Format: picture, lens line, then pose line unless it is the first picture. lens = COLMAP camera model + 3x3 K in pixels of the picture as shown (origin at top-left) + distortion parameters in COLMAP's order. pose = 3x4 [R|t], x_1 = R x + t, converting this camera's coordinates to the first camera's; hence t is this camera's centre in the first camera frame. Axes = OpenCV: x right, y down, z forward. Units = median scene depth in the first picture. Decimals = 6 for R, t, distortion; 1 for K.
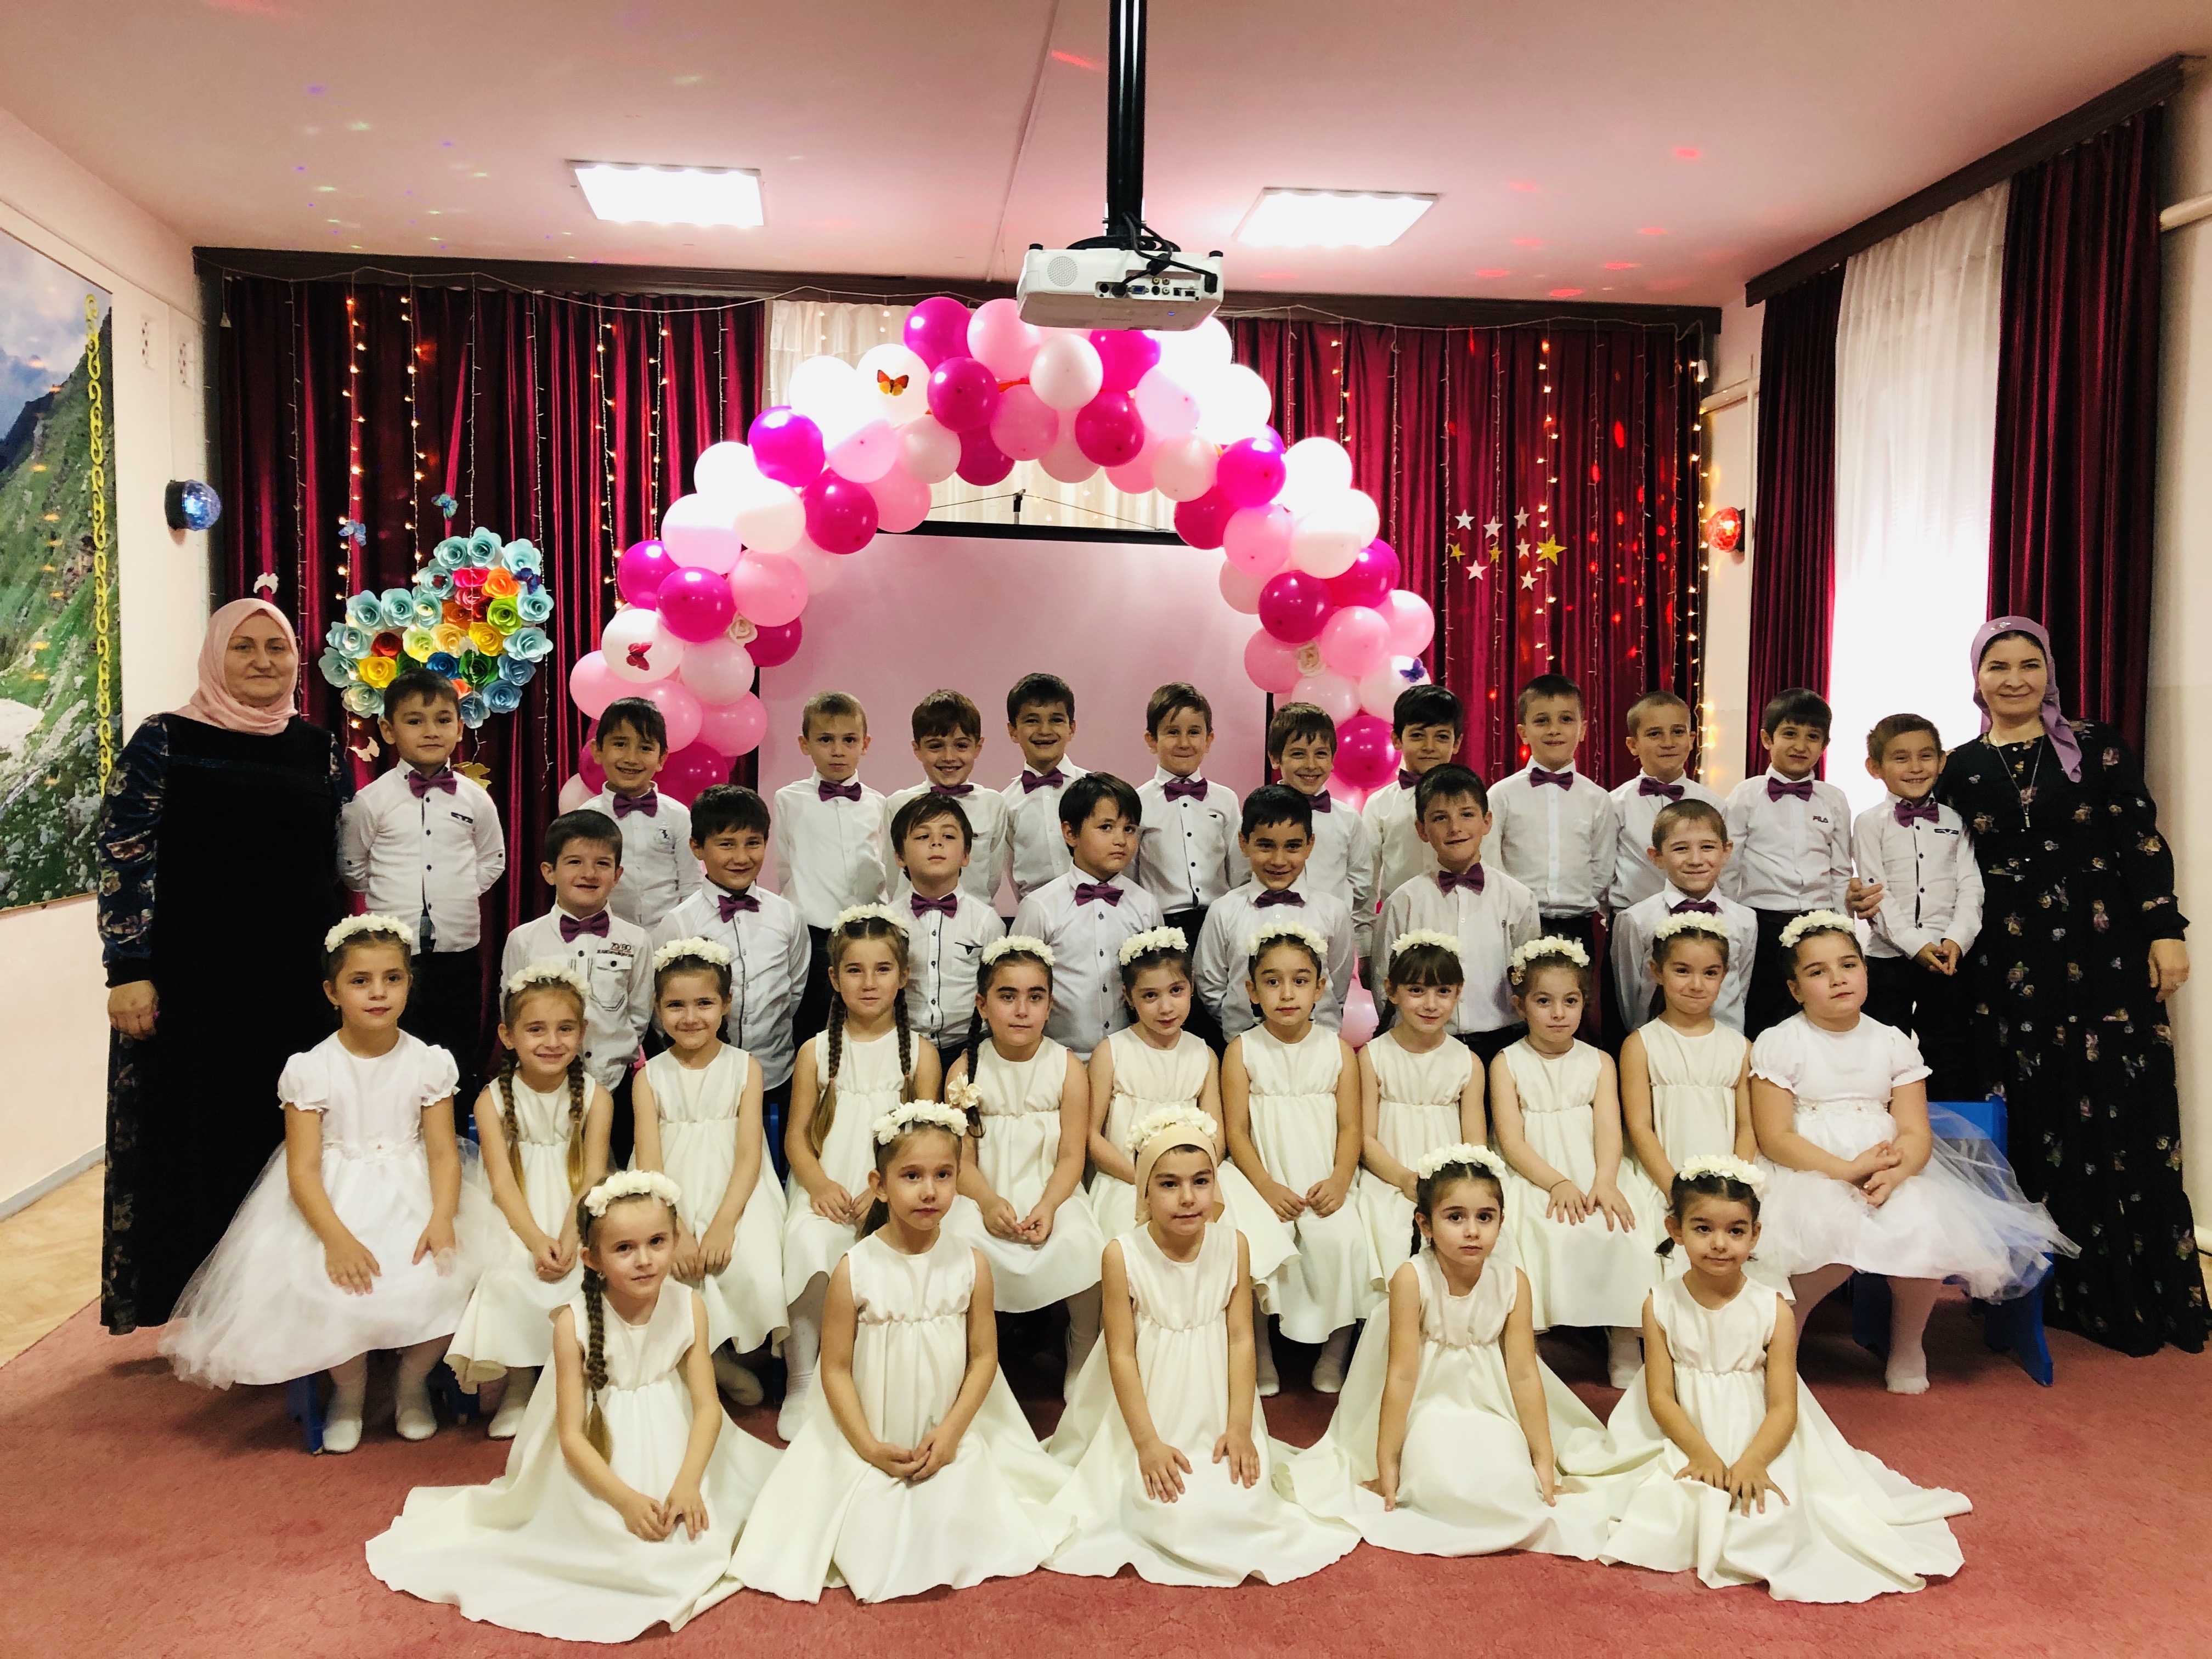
lens RADIAL K [[1751.2, 0, 1106.0], [0, 1751.2, 829.5], [0, 0, 1]] dist [-0.004618, -0.007826]
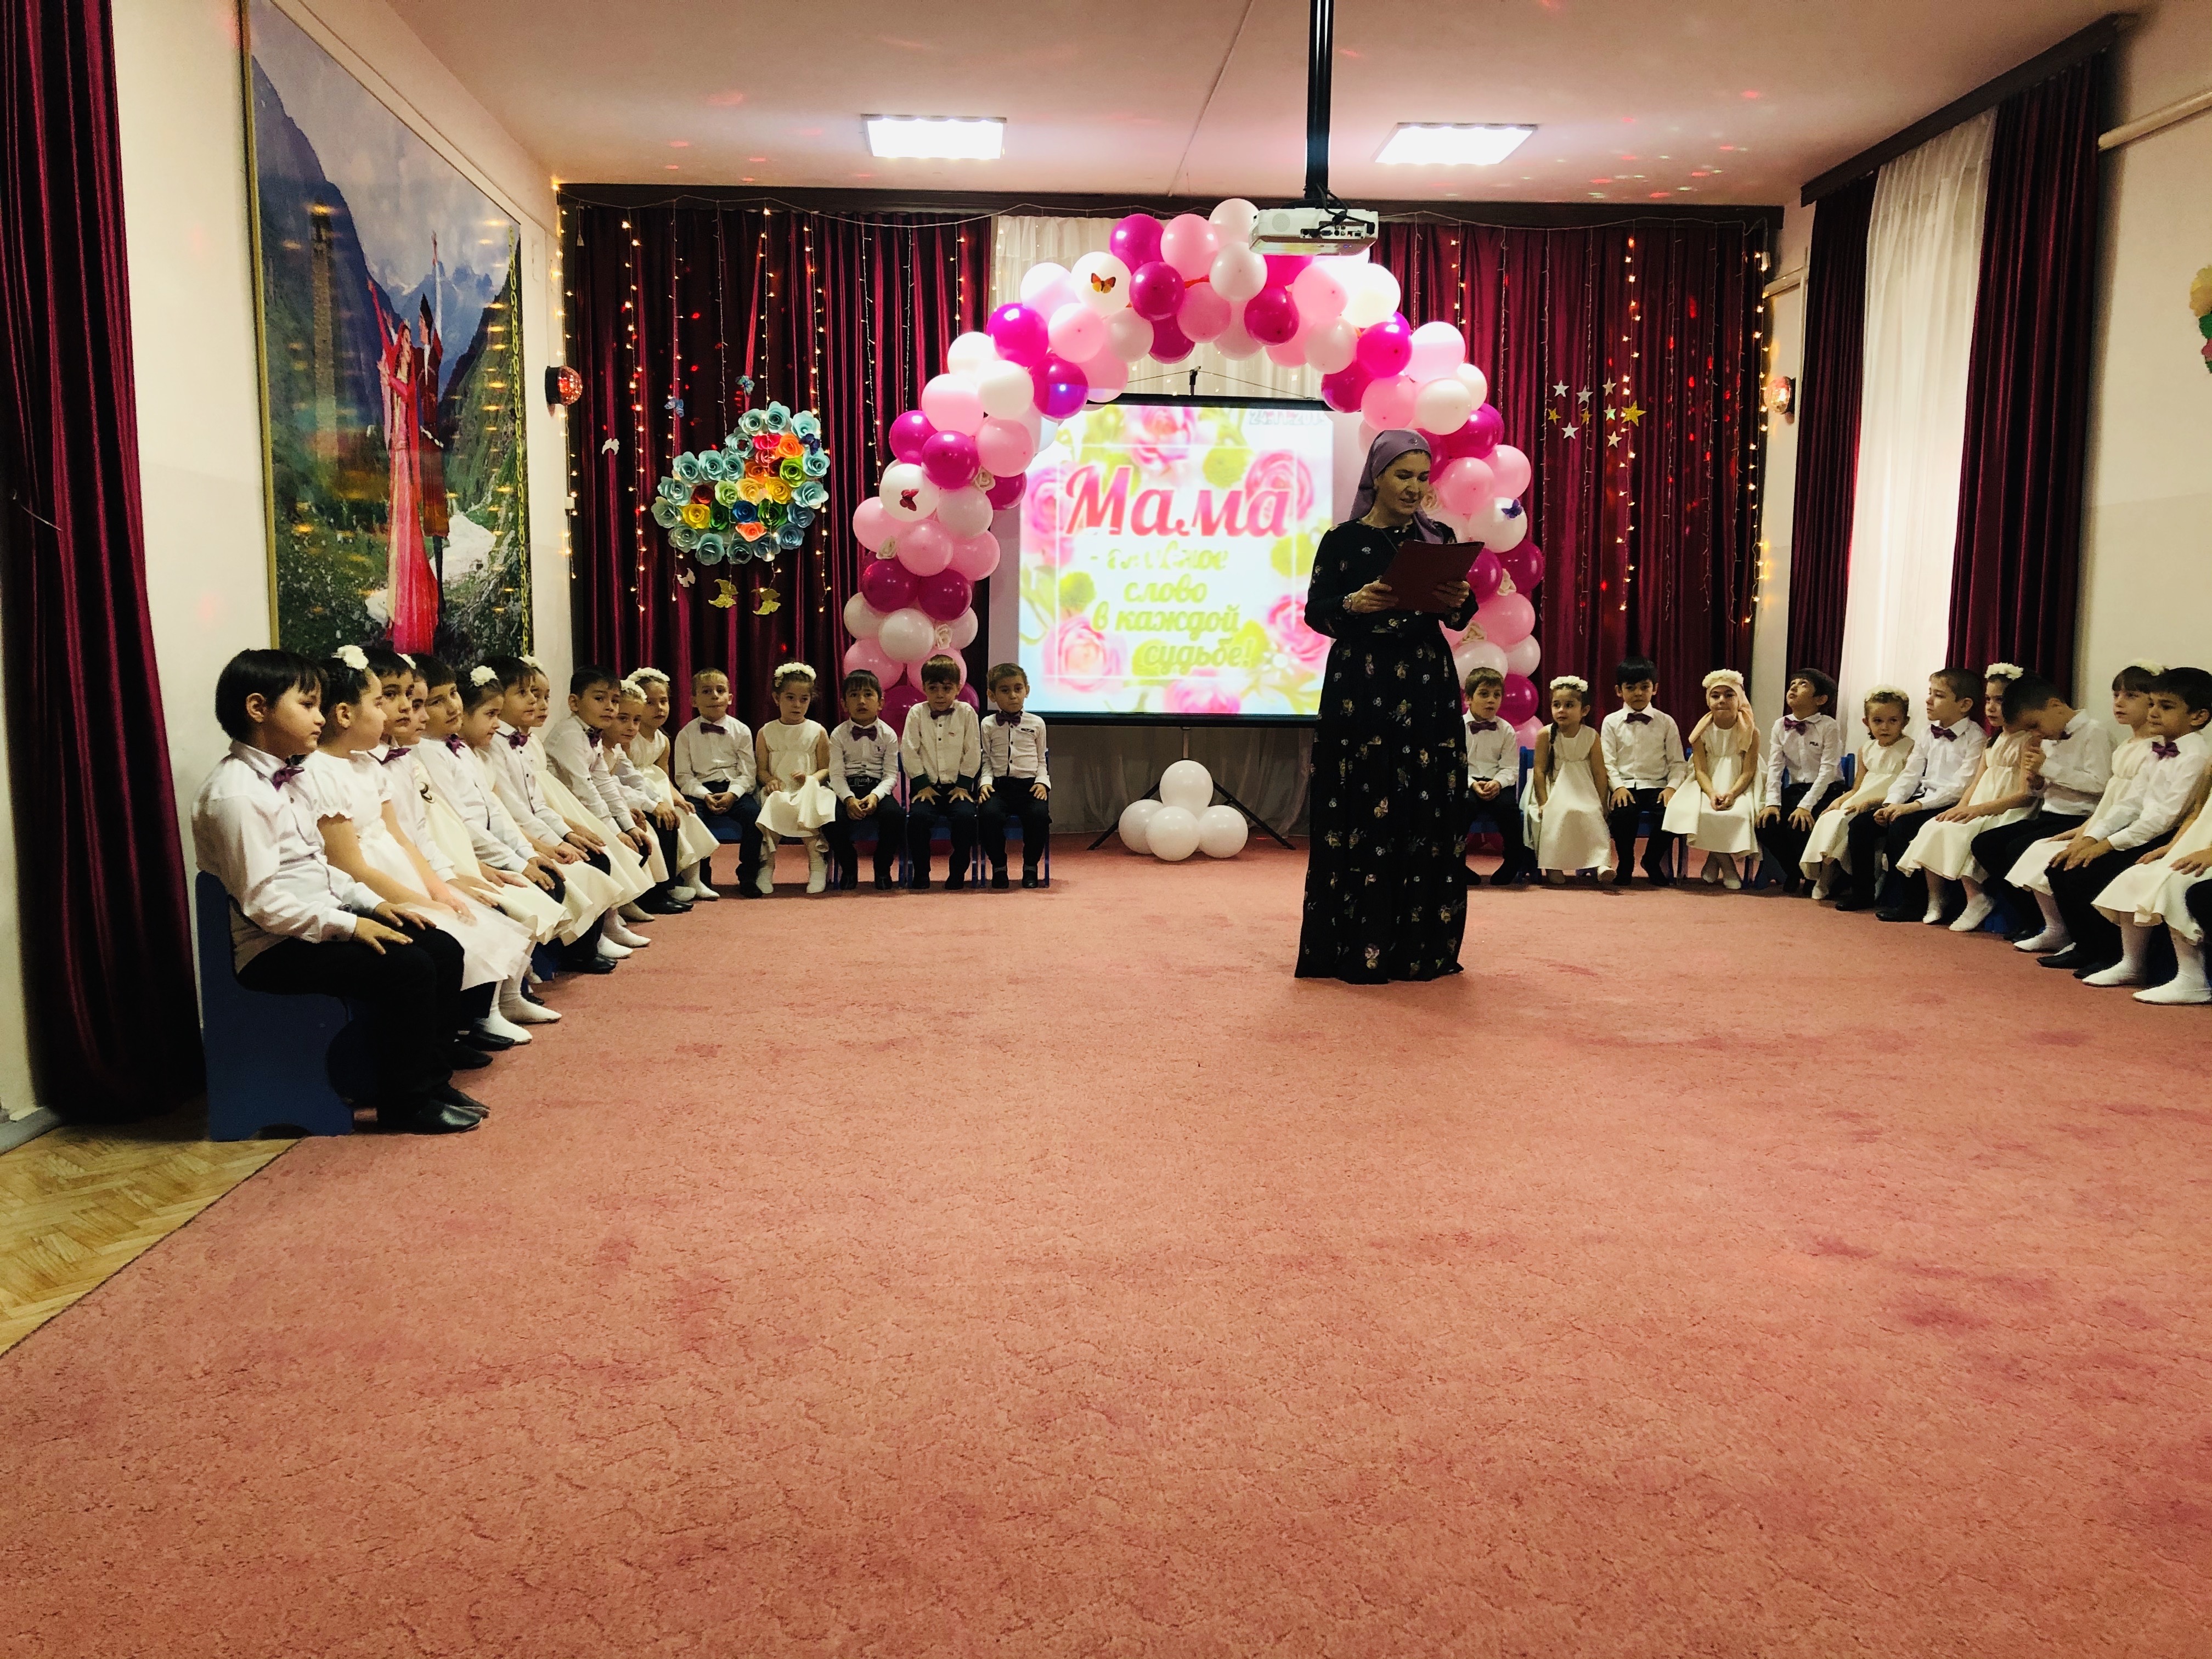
lens RADIAL K [[1791.7, 0, 1106.0], [0, 1791.7, 829.5], [0, 0, 1]] dist [-0.007372, -0.012169]
pose [[0.998044, 0.004402, -0.062352, -0.033541], [-0.000988, 0.998503, 0.054684, 0.066389], [0.062500, -0.054515, 0.996555, -0.298995]]
